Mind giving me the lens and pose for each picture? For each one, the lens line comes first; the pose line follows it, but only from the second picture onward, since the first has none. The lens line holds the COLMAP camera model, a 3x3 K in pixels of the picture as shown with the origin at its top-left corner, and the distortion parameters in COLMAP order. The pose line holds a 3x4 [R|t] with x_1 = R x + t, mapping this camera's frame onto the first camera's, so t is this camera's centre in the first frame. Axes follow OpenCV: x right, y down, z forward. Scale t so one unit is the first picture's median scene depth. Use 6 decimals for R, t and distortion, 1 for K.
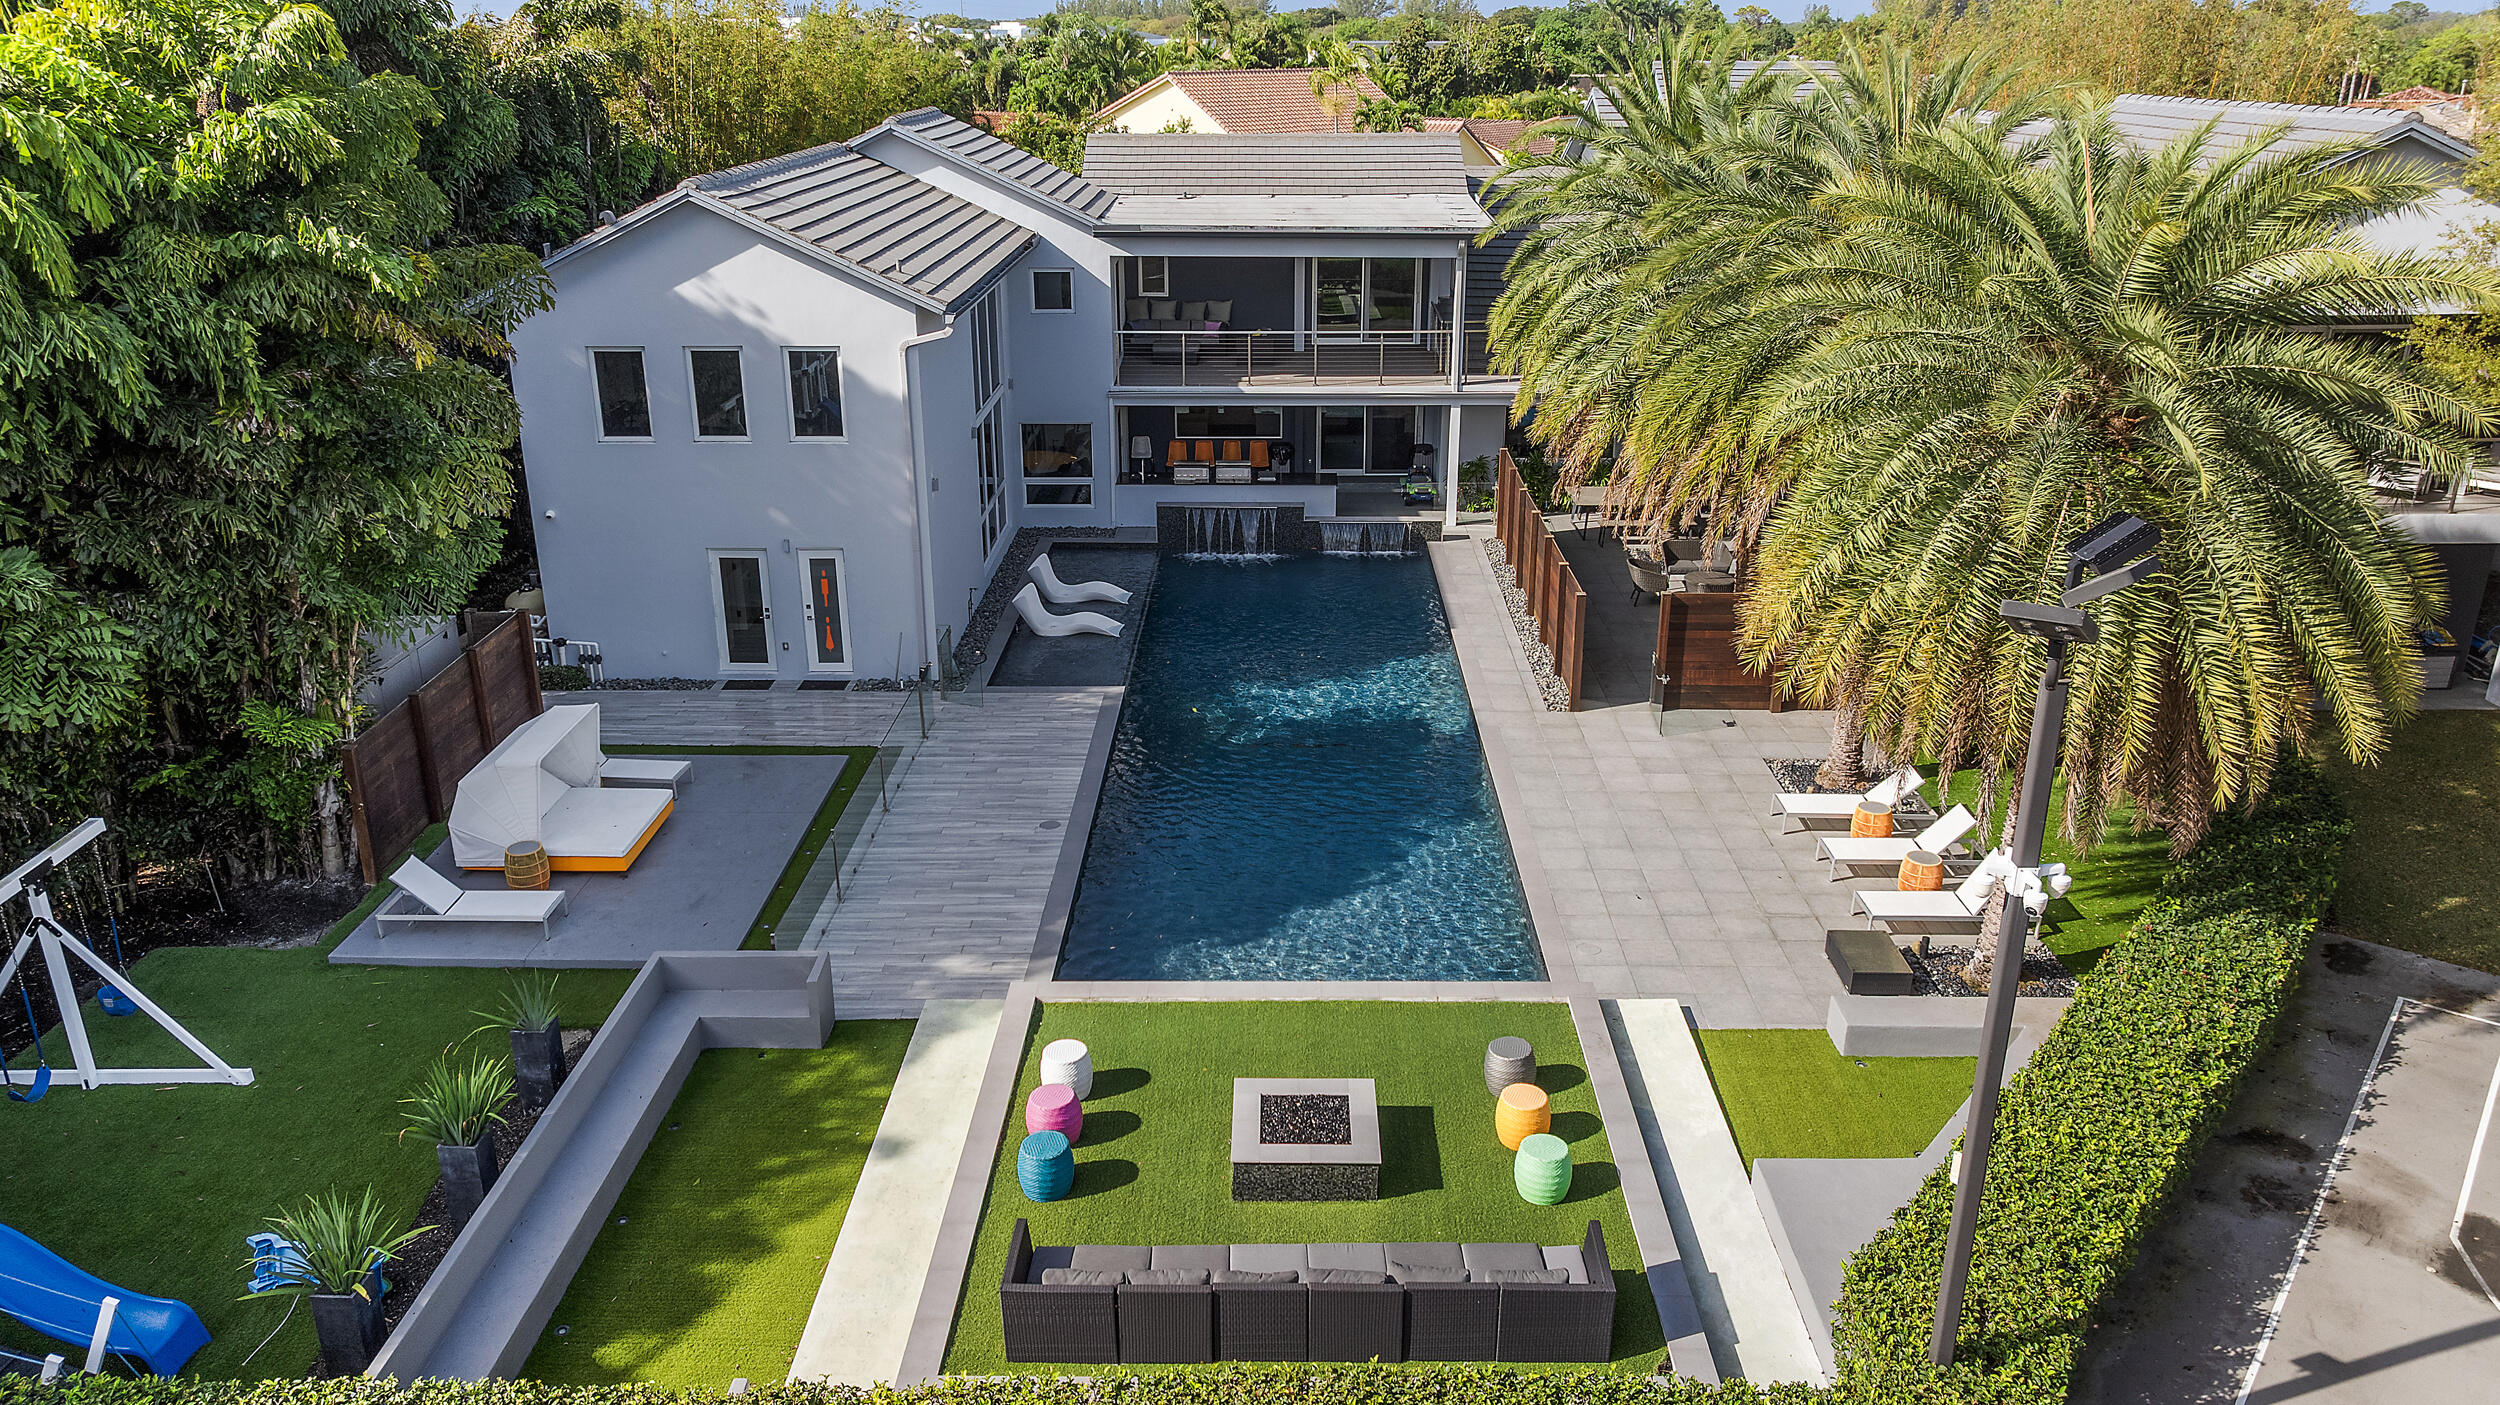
lens RADIAL K [[1768.6, 0, 1255.2], [0, 1768.6, 694.8], [0, 0, 1]] dist [-0.013466, -0.000389]
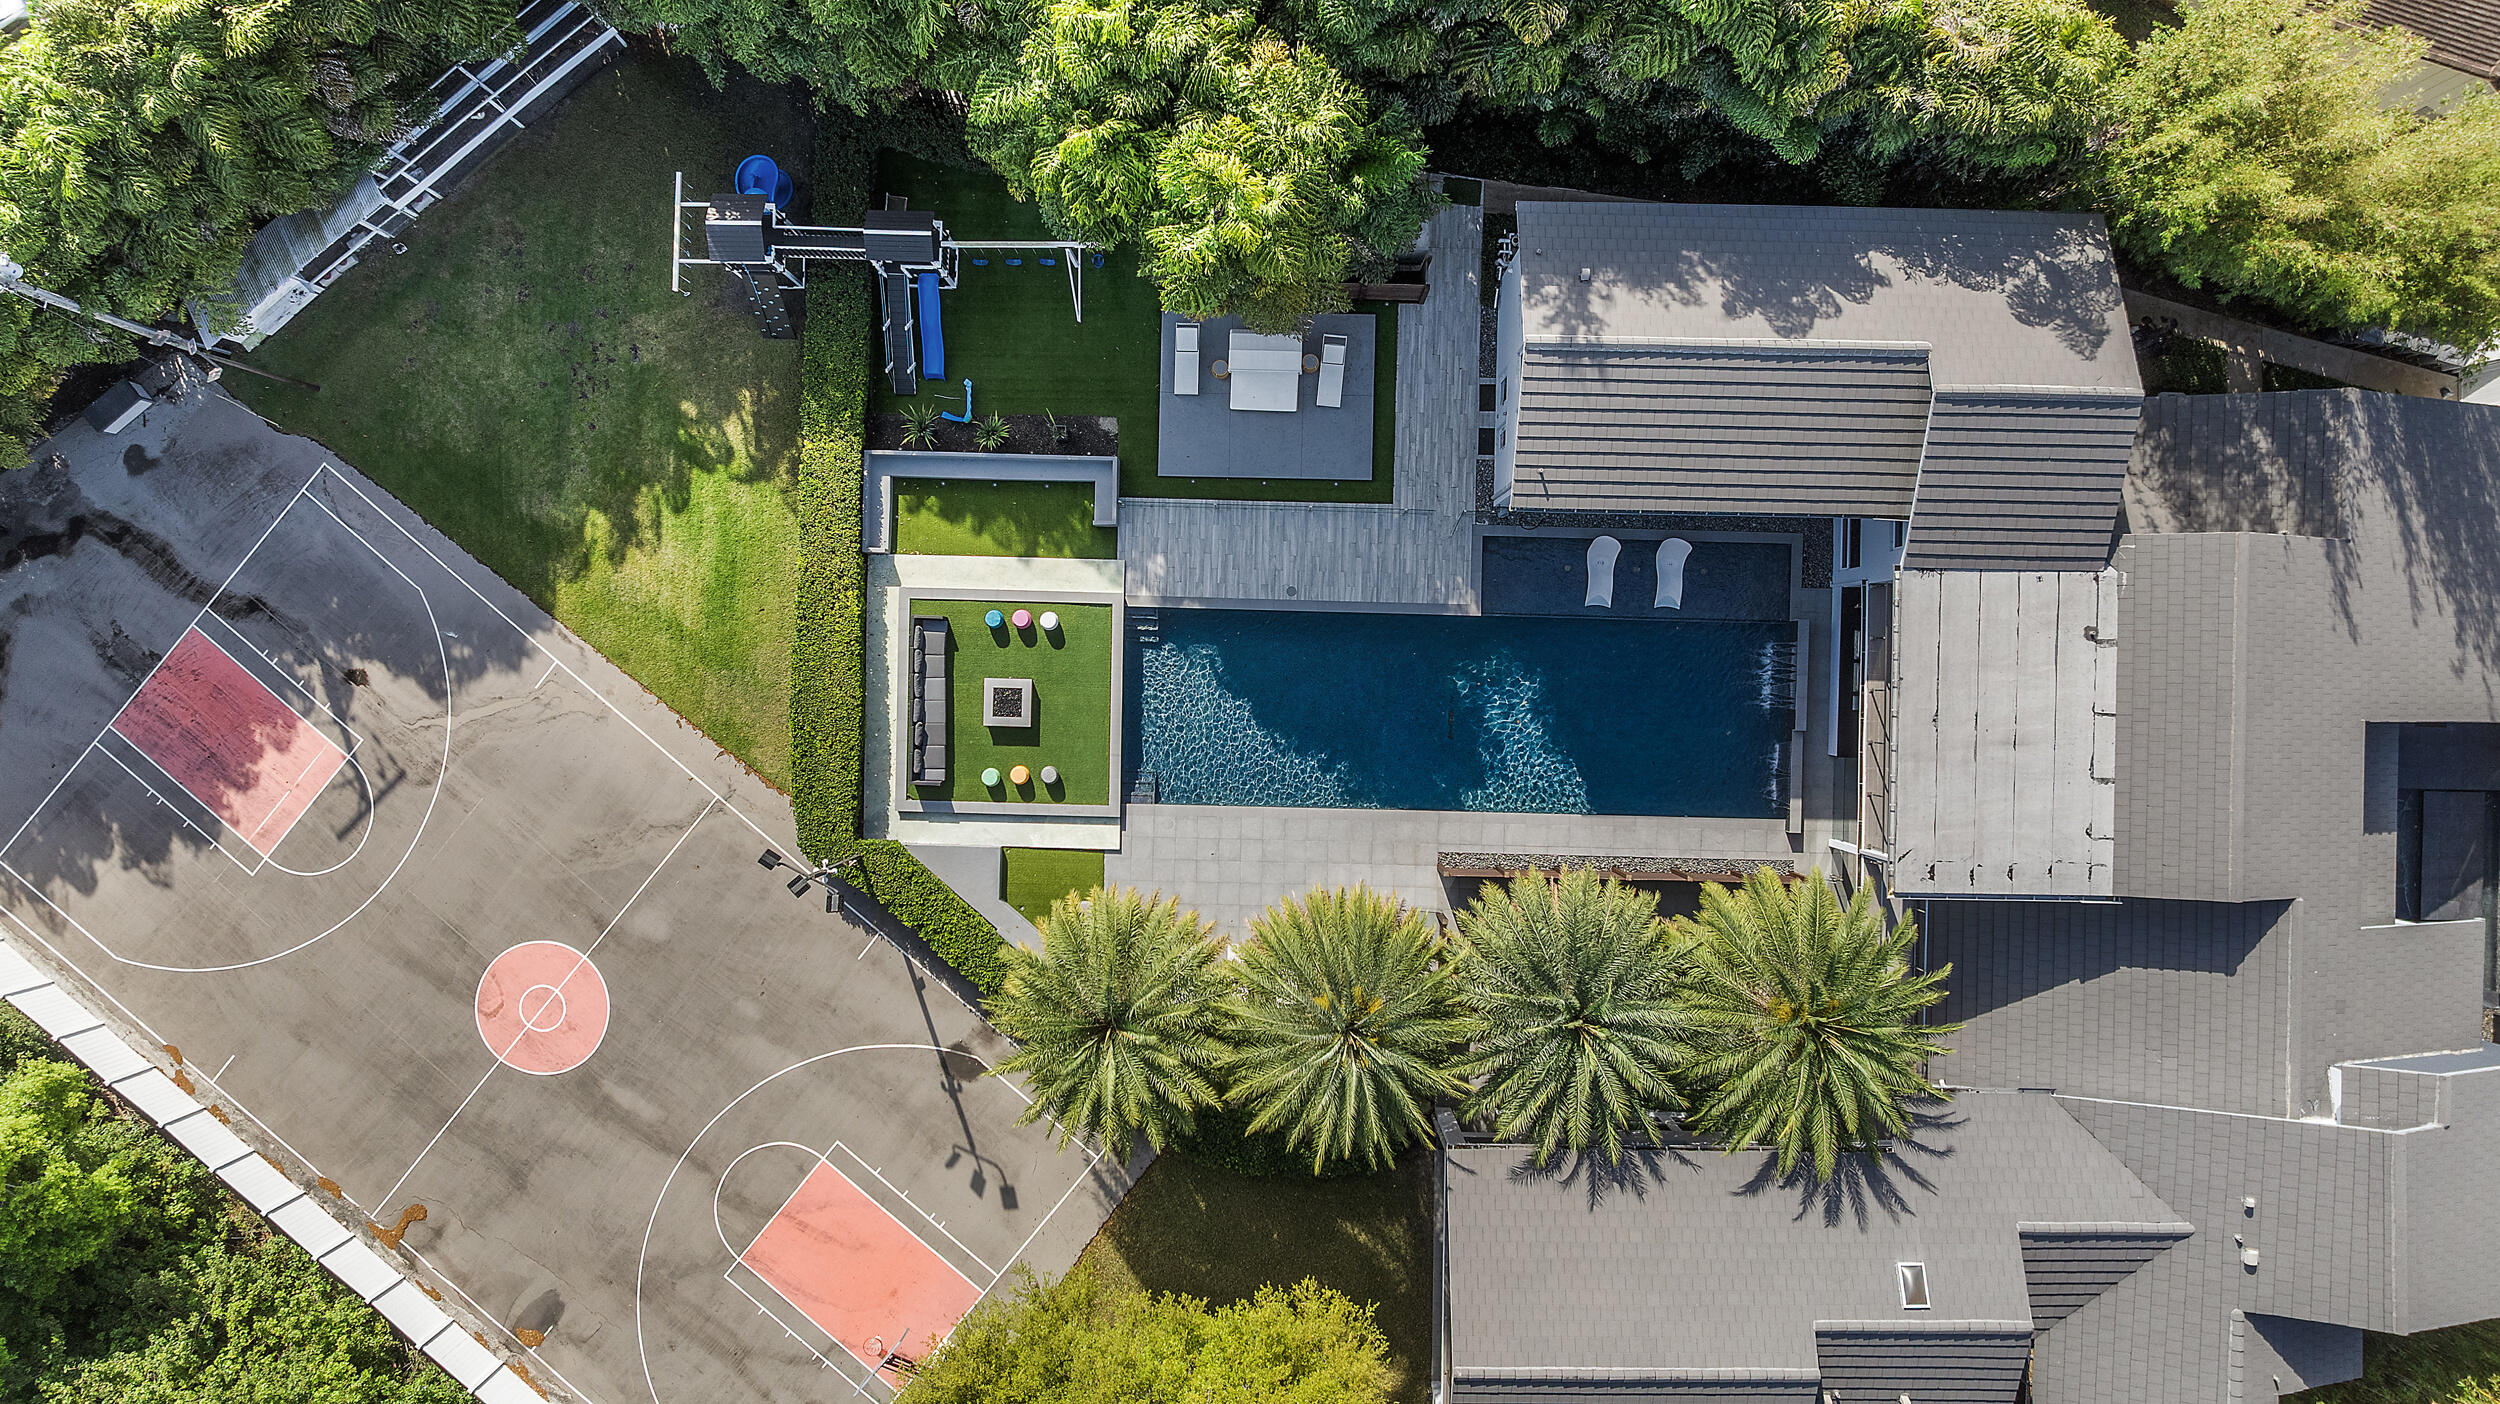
lens RADIAL K [[1800.6, 0, 1250.0], [0, 1800.6, 702.0], [0, 0, 1]] dist [-0.024216, -0.003415]
pose [[-0.010154, 0.999871, 0.012435, -0.009941], [-0.342064, -0.015159, 0.939554, -1.889997], [0.939622, 0.005287, 0.342174, 0.219885]]
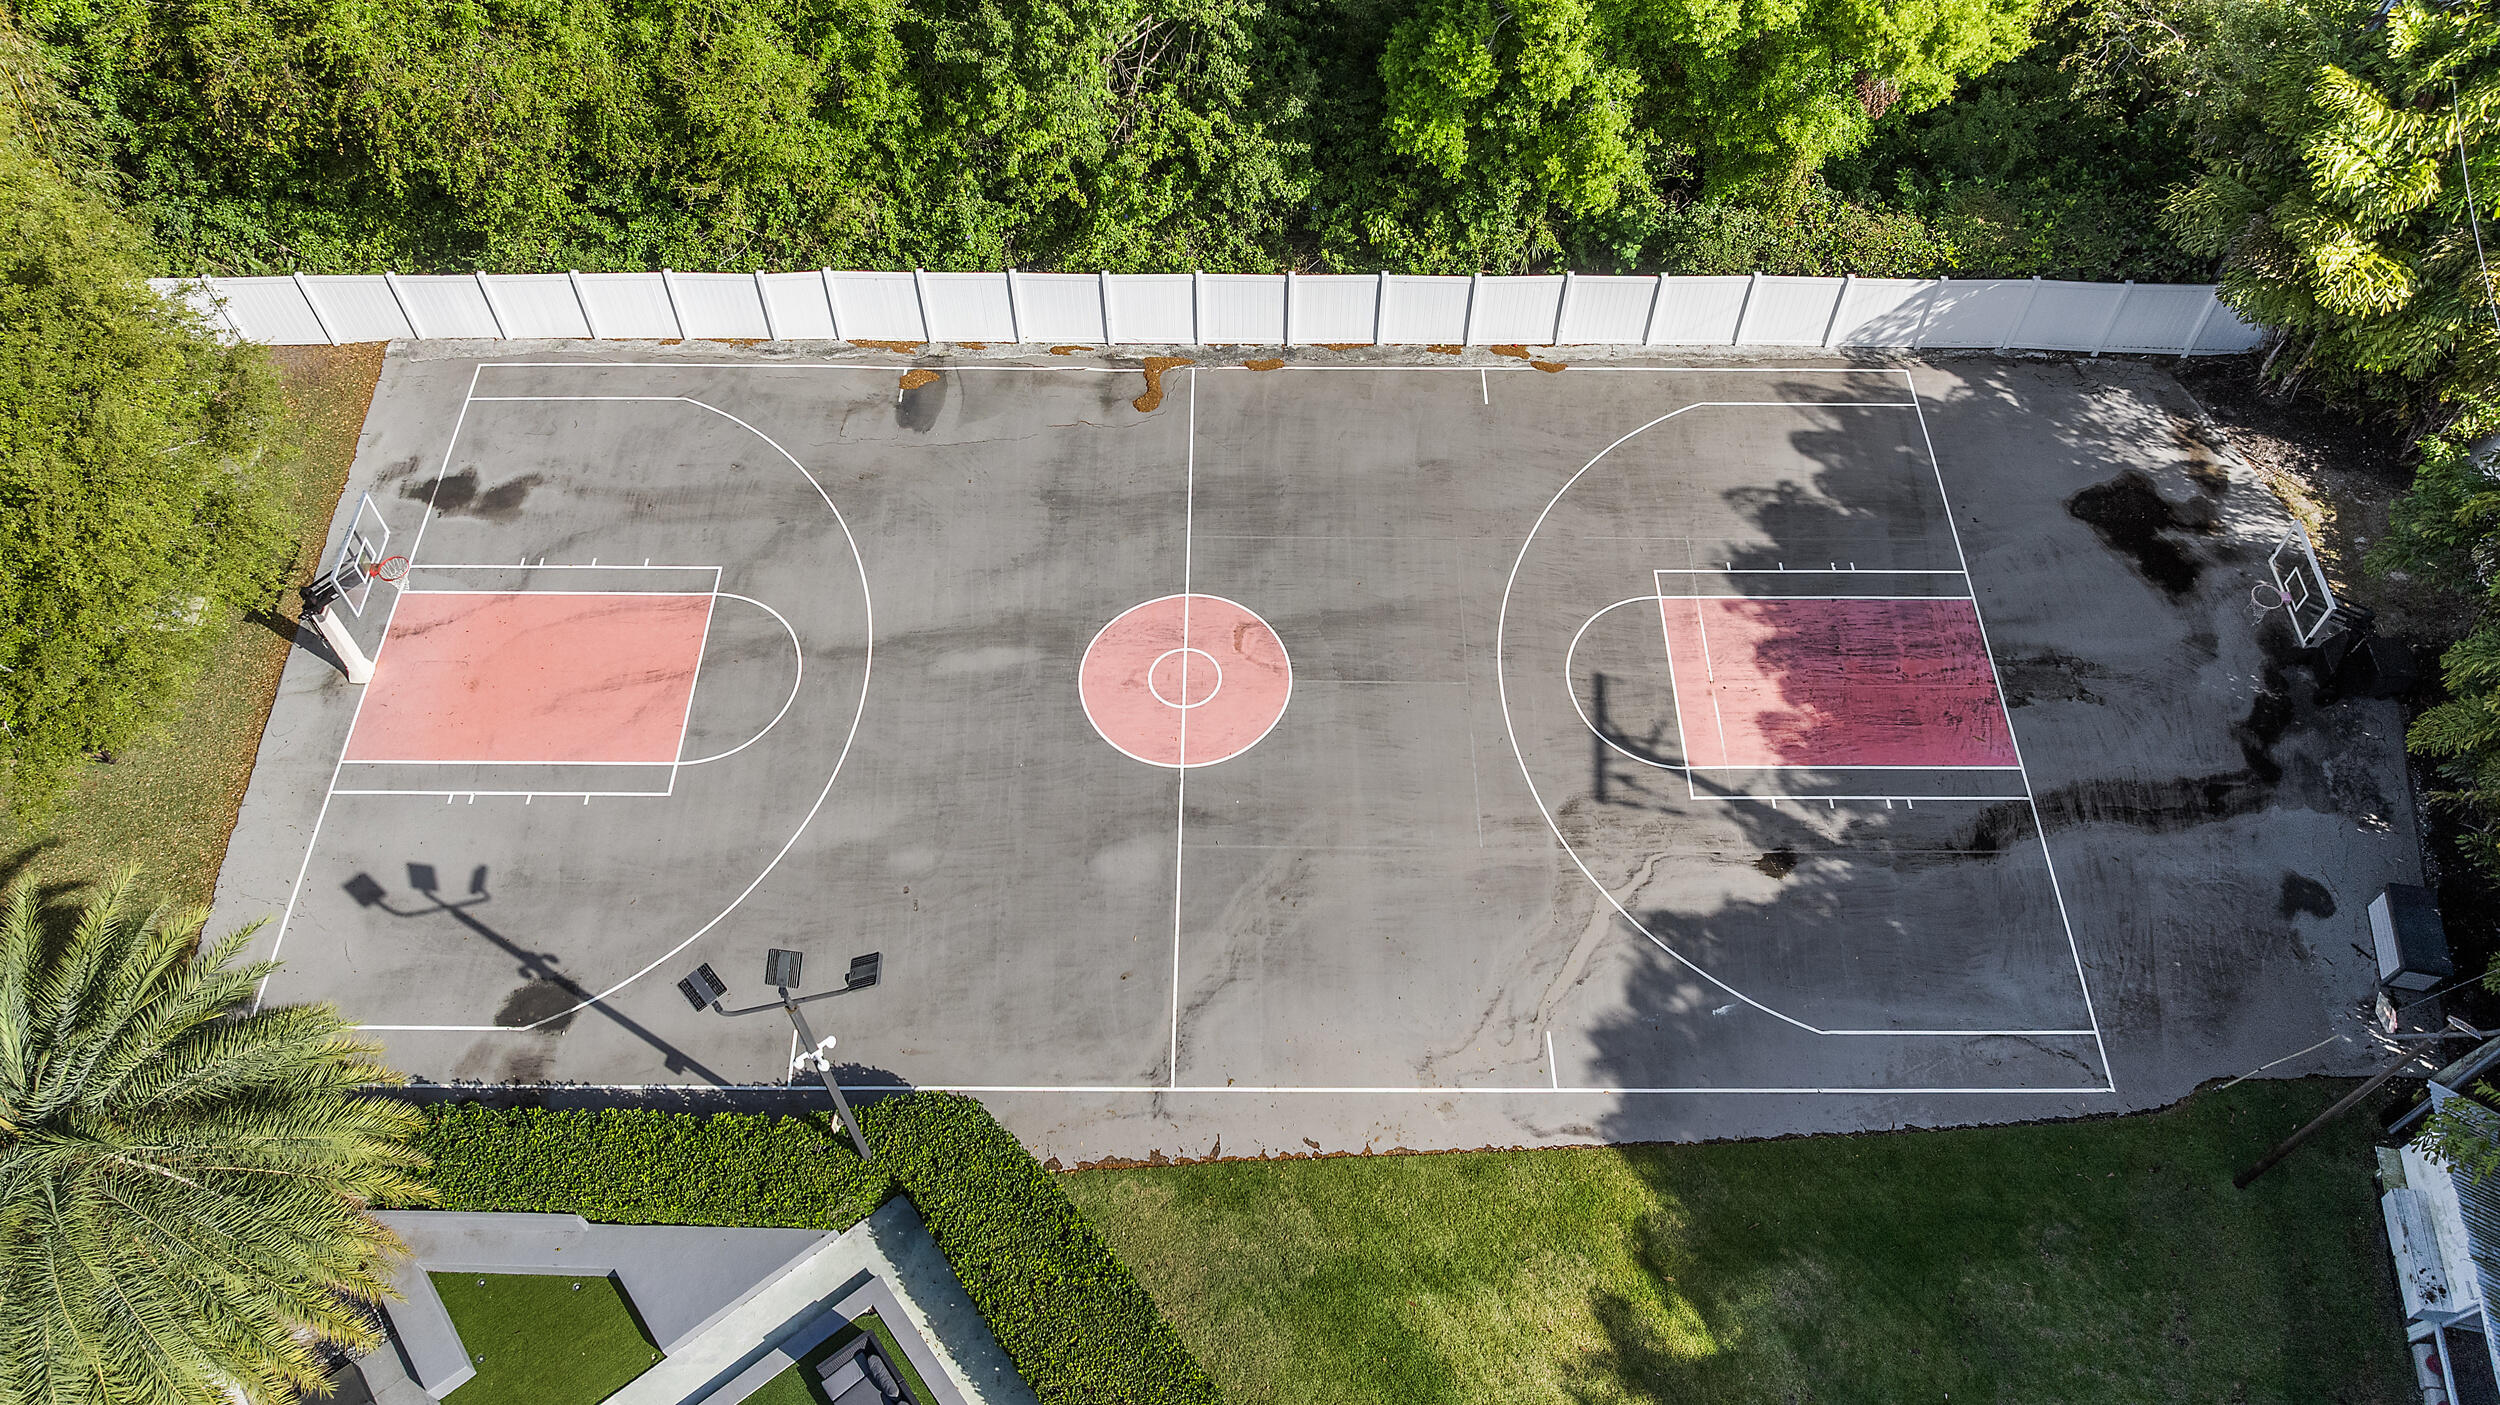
lens RADIAL K [[1723.6, 0, 1256.8], [0, 1723.6, 711.1], [0, 0, 1]] dist [-0.012949, 0.004057]
pose [[-0.632297, -0.642011, 0.433616, -0.229313], [0.271997, 0.340109, 0.900191, -0.766891], [-0.725409, 0.687130, -0.040425, 0.191696]]
